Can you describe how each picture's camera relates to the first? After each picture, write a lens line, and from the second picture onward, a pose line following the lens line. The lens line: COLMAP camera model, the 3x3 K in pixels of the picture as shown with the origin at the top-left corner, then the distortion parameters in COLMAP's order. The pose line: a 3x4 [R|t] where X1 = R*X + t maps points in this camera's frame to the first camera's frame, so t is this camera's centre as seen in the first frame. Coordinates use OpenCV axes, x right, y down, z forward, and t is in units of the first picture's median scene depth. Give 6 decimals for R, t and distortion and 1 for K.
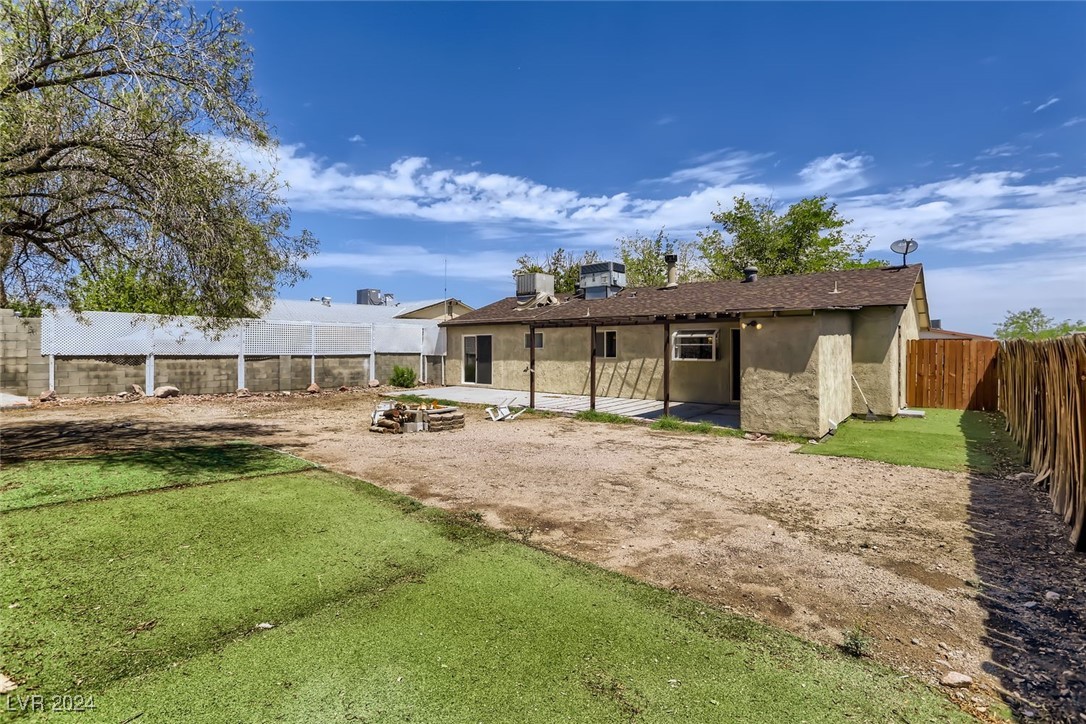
lens RADIAL K [[523.2, 0, 521.5], [0, 523.2, 340.1], [0, 0, 1]] dist [-0.034844, 0.020014]
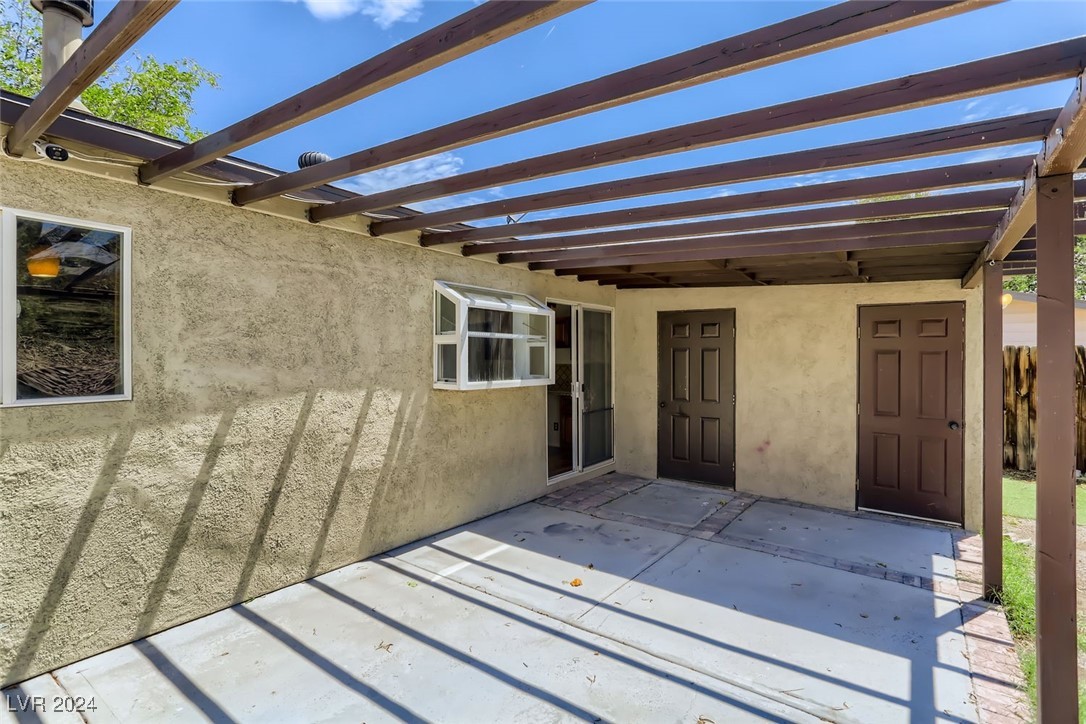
lens RADIAL K [[523.2, 0, 543.7], [0, 523.2, 361.5], [0, 0, 1]] dist [-0.034844, 0.020014]
pose [[-0.081191, -0.007729, 0.996669, 0.012873], [-0.018370, 0.999812, 0.006257, 0.018045], [-0.996529, -0.017801, -0.081318, 0.829780]]
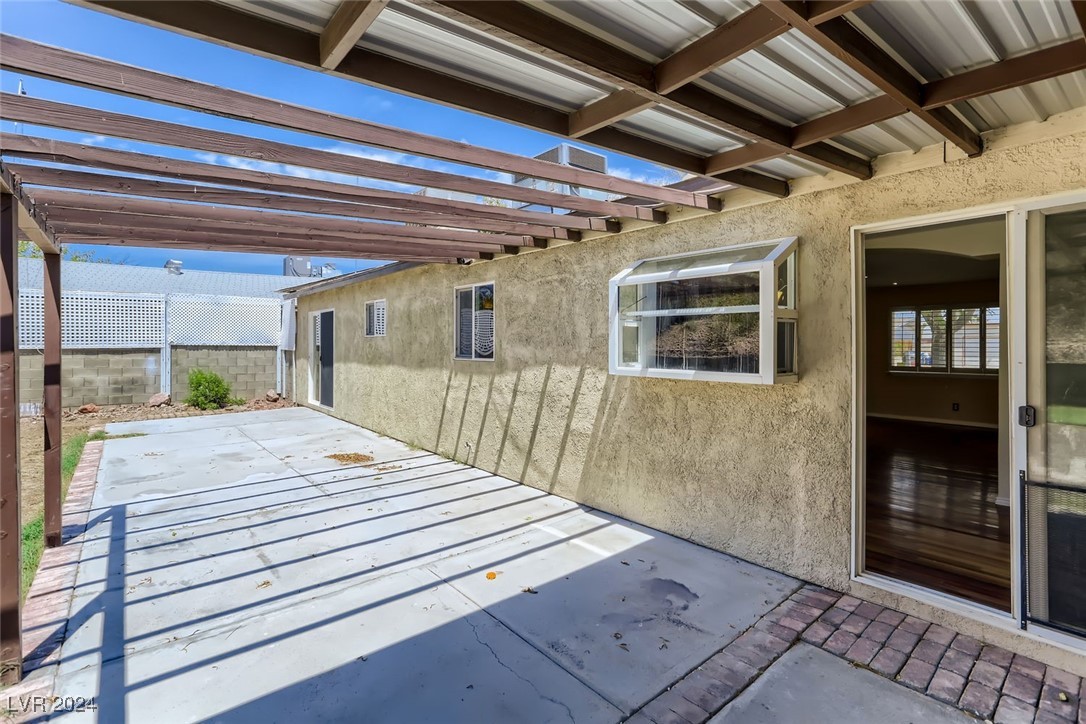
lens RADIAL K [[523.2, 0, 533.3], [0, 523.2, 348.0], [0, 0, 1]] dist [-0.034844, 0.020014]
pose [[0.984163, 0.004556, -0.177205, 0.252152], [-0.000312, 0.999713, 0.023969, 0.016391], [0.177263, -0.023534, 0.983882, 0.622863]]
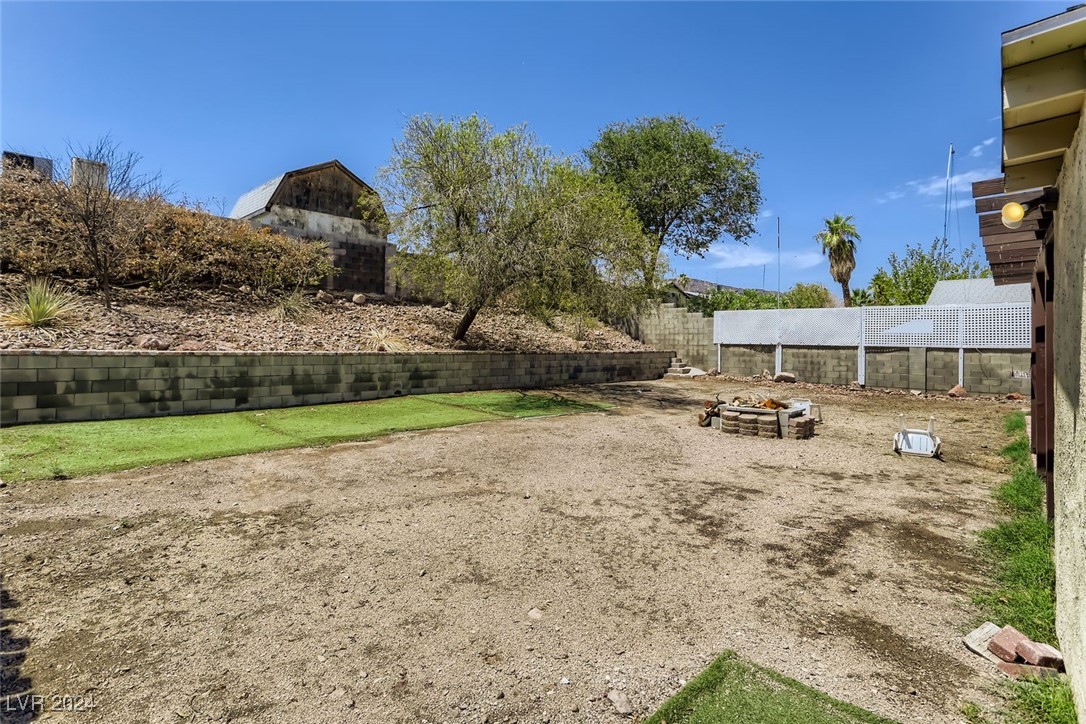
lens RADIAL K [[523.2, 0, 553.4], [0, 523.2, 341.7], [0, 0, 1]] dist [-0.034844, 0.020014]
pose [[-0.008548, -0.002938, -0.999959, 0.400292], [0.005904, 0.999978, -0.002989, 0.020184], [0.999946, -0.005930, -0.008531, 0.448101]]
